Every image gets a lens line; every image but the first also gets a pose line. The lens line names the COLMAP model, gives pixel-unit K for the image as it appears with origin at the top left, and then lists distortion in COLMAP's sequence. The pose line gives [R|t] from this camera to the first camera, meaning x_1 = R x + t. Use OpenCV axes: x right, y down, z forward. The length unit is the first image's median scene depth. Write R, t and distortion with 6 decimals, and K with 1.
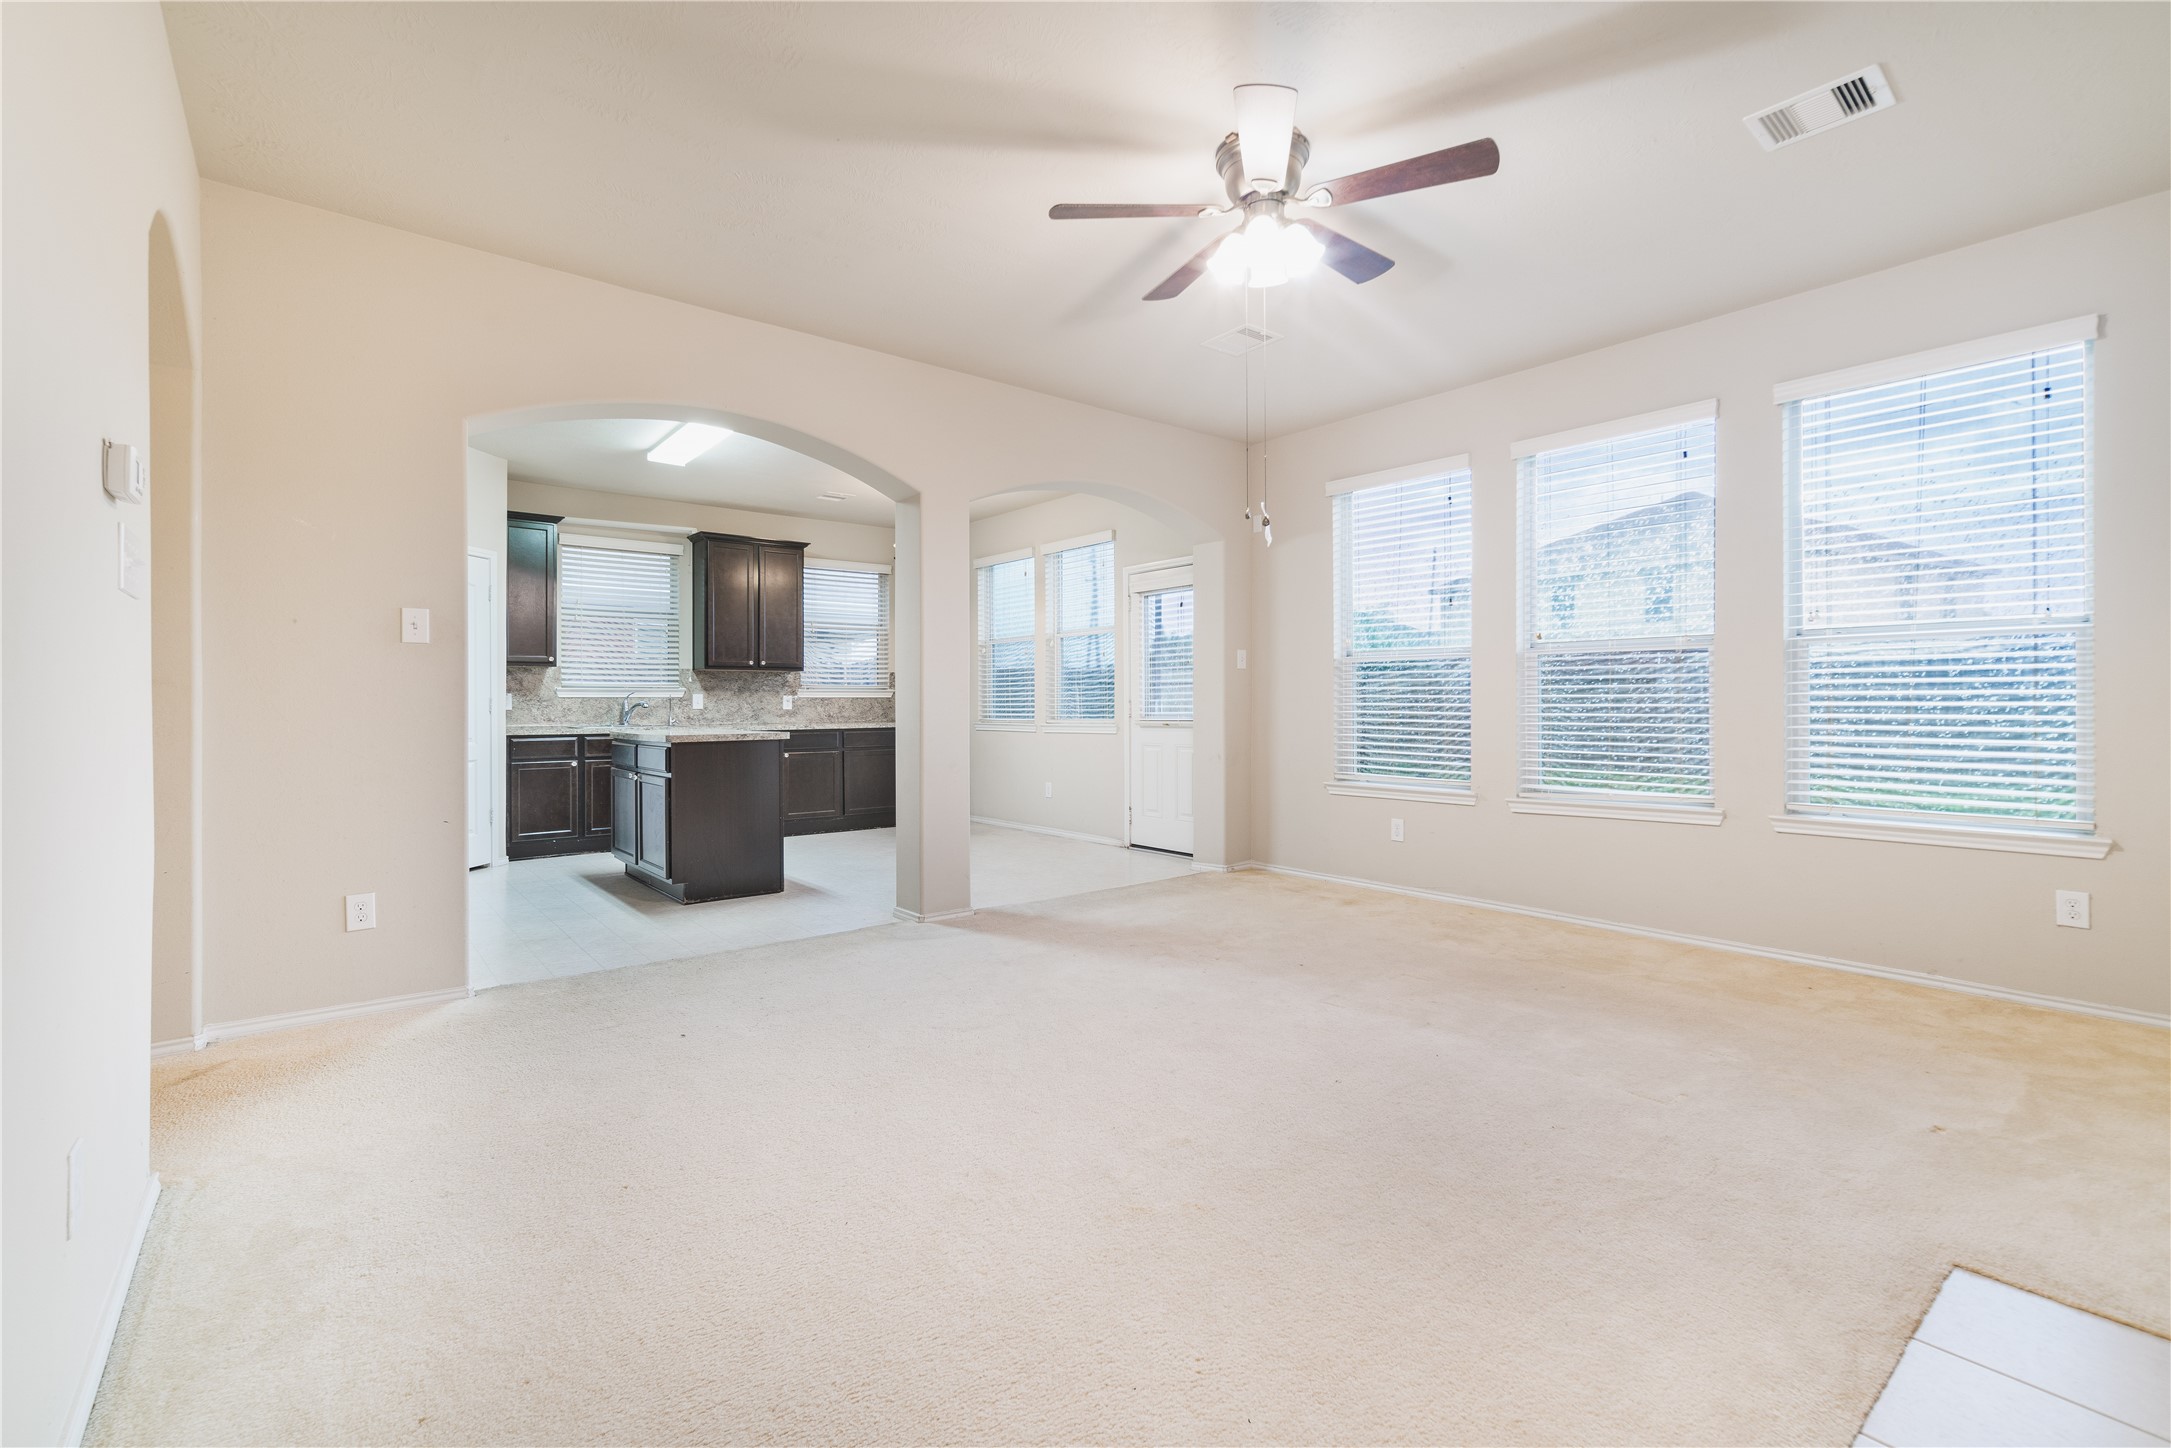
lens RADIAL K [[953.1, 0, 1098.3], [0, 953.1, 710.9], [0, 0, 1]] dist [-0.000005, -0.000017]
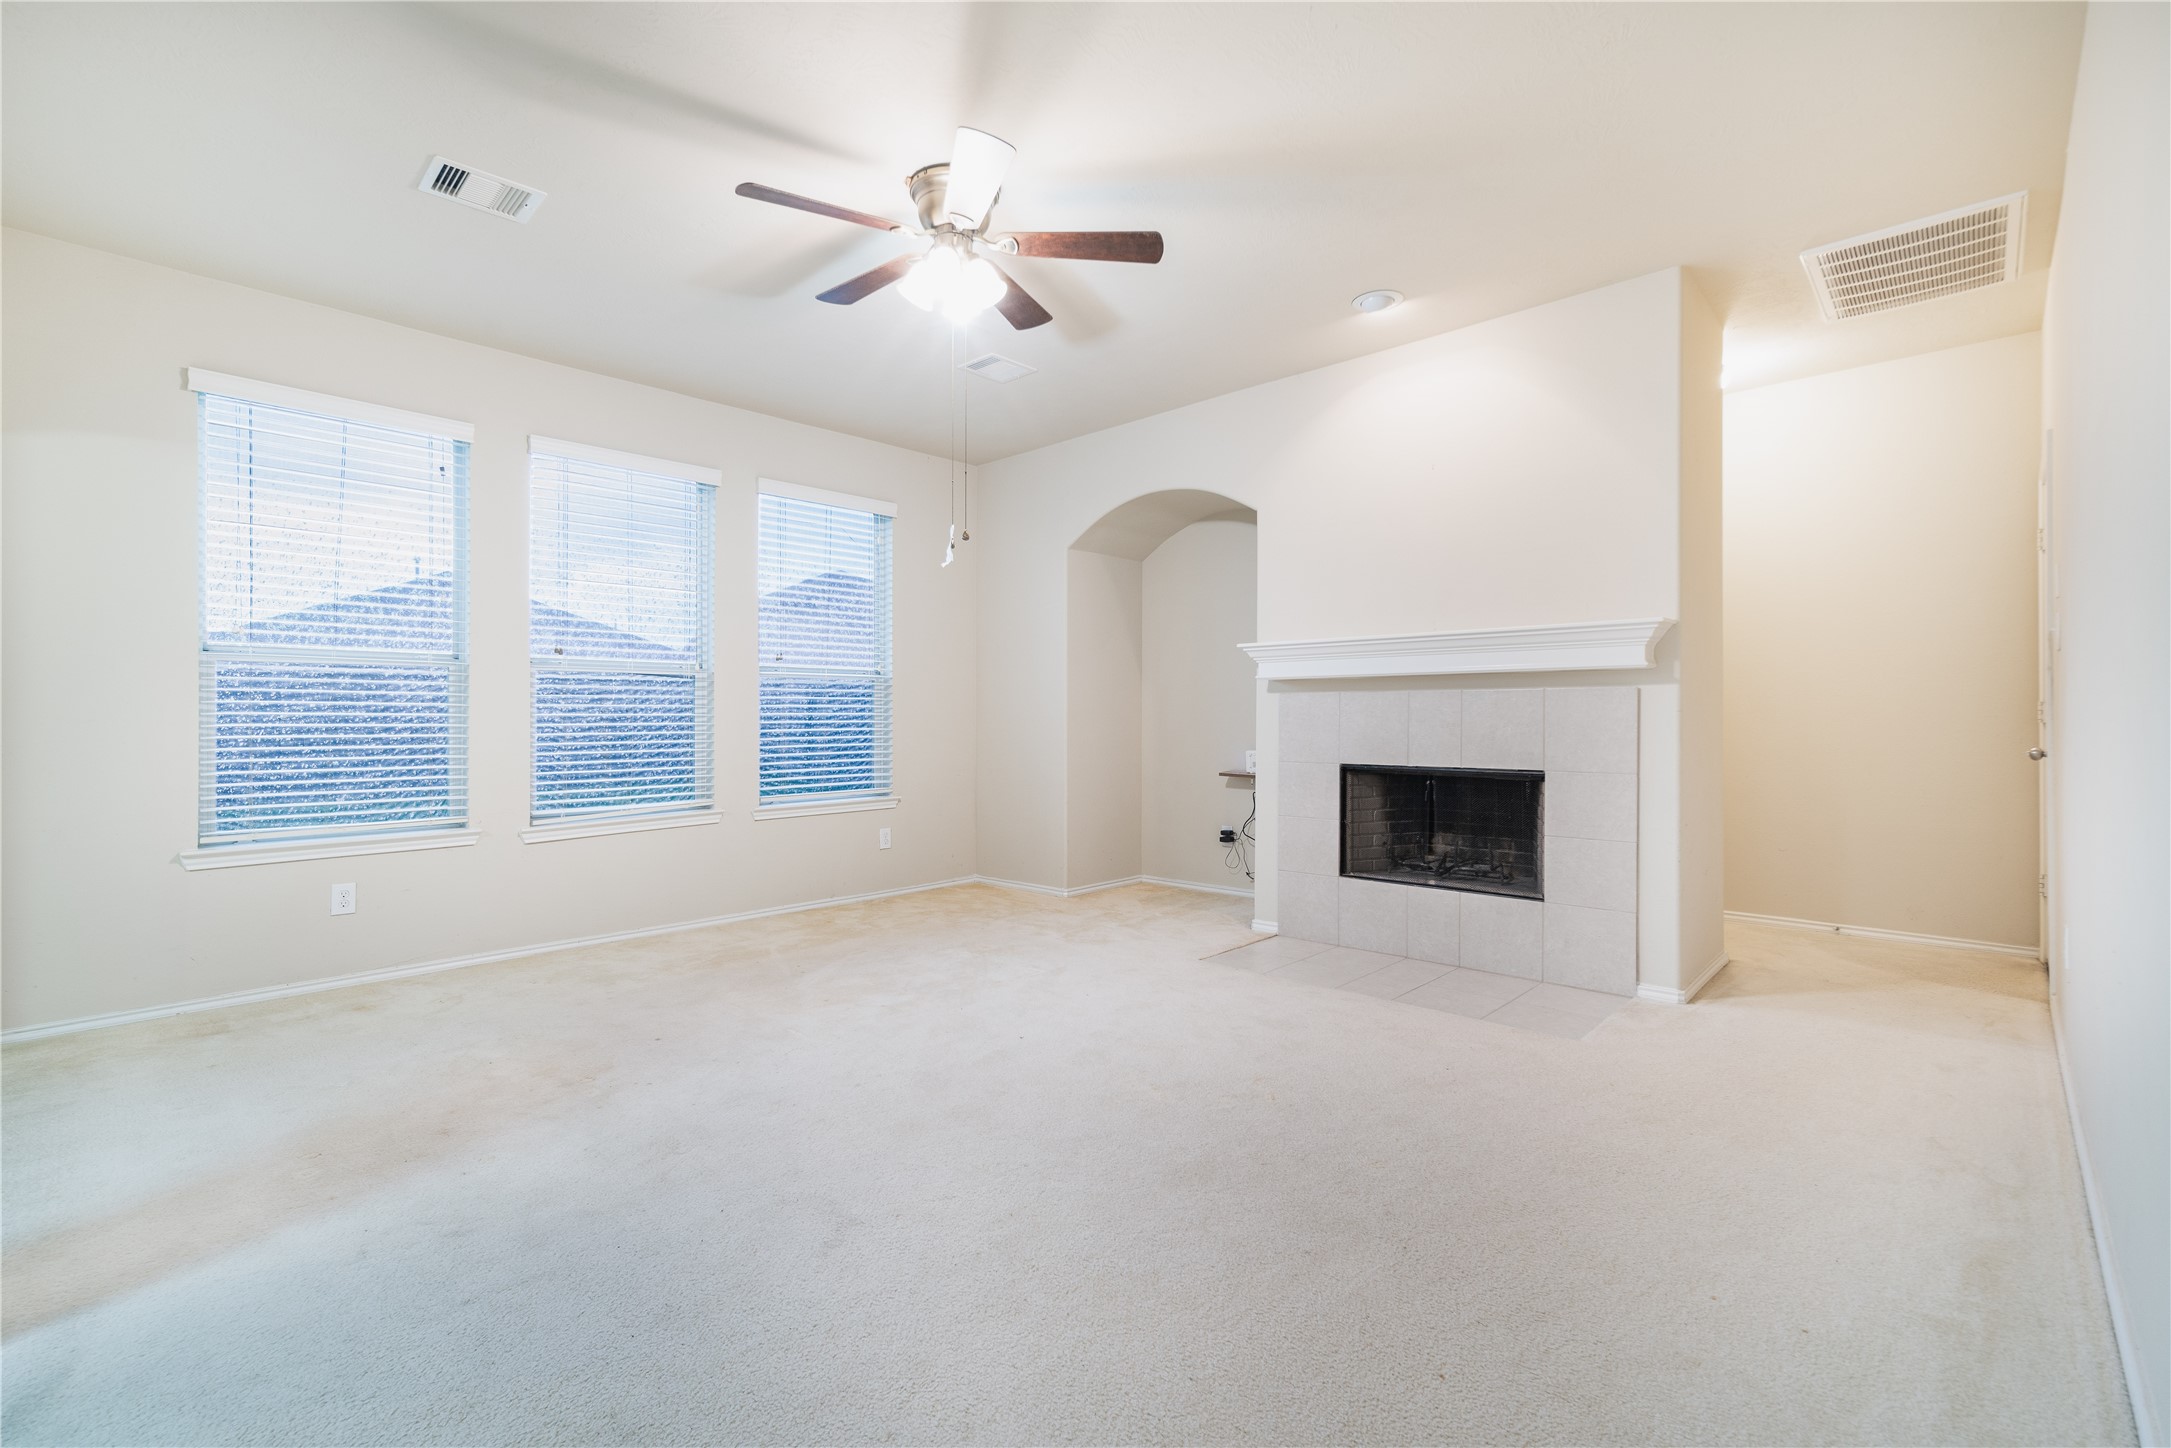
lens RADIAL K [[953.1, 0, 1098.3], [0, 953.1, 710.9], [0, 0, 1]] dist [-0.000005, -0.000017]
pose [[-0.134248, 0.005639, 0.990932, -0.542955], [0.007543, 0.999961, -0.004669, -0.011312], [-0.990919, 0.006847, -0.134285, 0.594286]]
